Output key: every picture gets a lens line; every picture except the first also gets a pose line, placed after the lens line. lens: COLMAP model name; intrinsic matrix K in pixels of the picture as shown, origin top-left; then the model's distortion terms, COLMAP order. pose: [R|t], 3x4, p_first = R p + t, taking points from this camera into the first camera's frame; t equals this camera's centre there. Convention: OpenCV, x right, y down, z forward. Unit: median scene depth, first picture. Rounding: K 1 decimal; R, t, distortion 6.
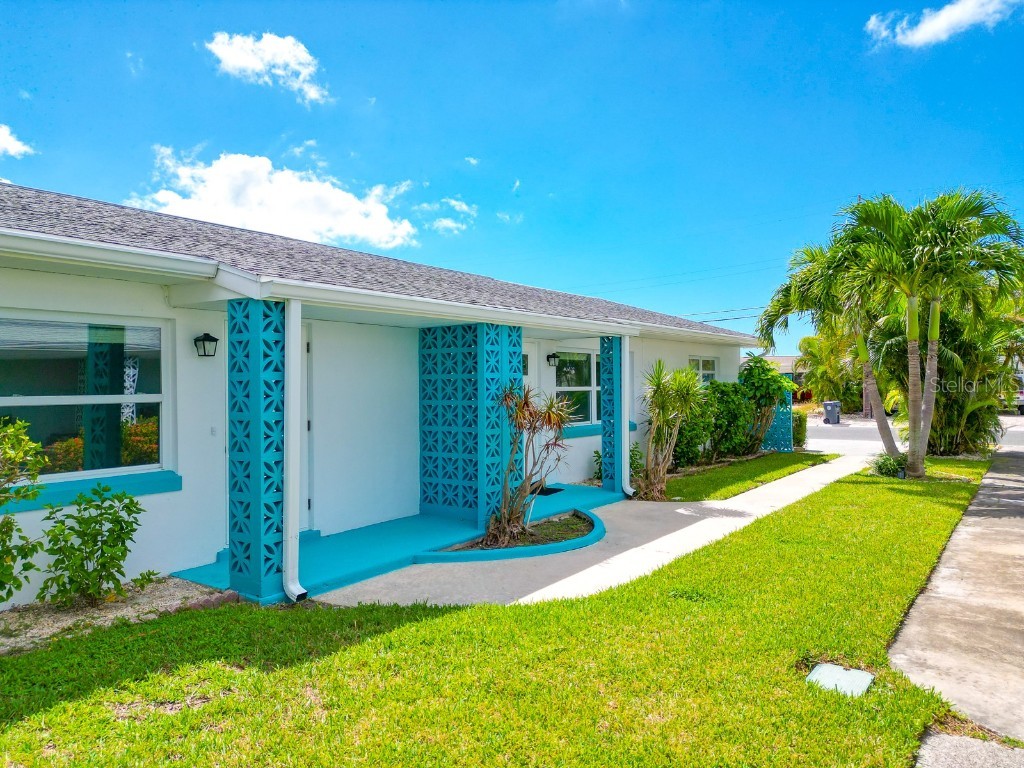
lens RADIAL K [[715.4, 0, 512.0], [0, 715.4, 384.0], [0, 0, 1]] dist [0.103487, -0.122411]
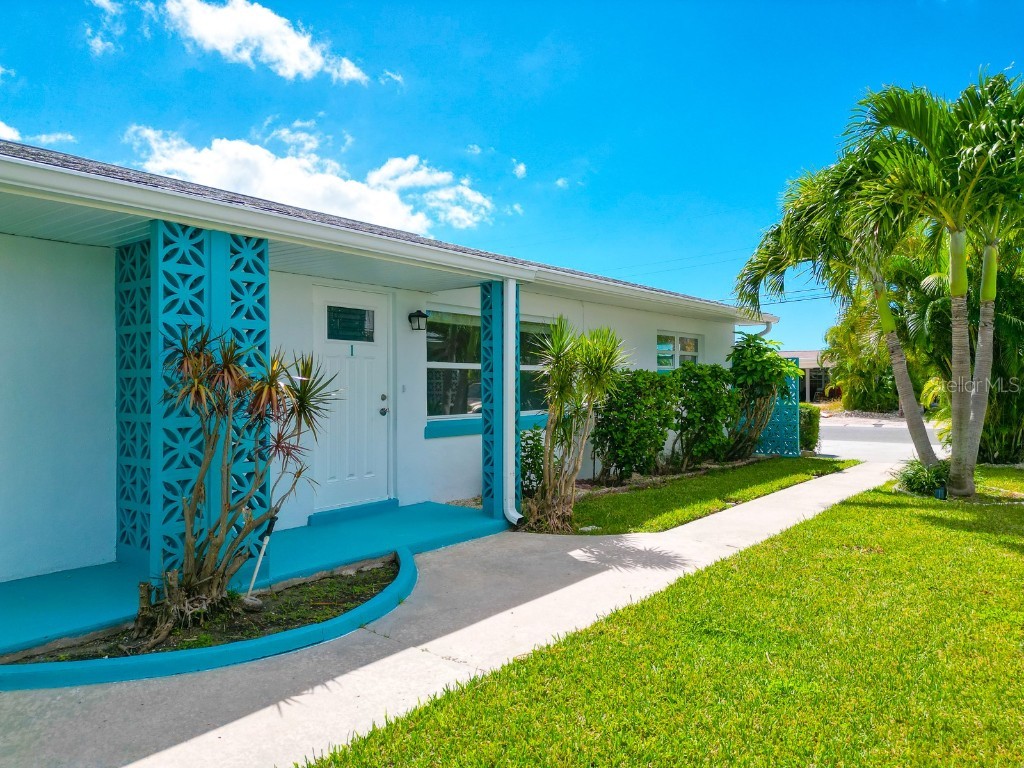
lens RADIAL K [[715.4, 0, 512.0], [0, 715.4, 384.0], [0, 0, 1]] dist [0.103487, -0.122411]
pose [[0.999030, 0.004852, -0.043771, 0.155866], [-0.004816, 0.999988, 0.000921, 0.022446], [0.043775, -0.000709, 0.999041, 0.287036]]
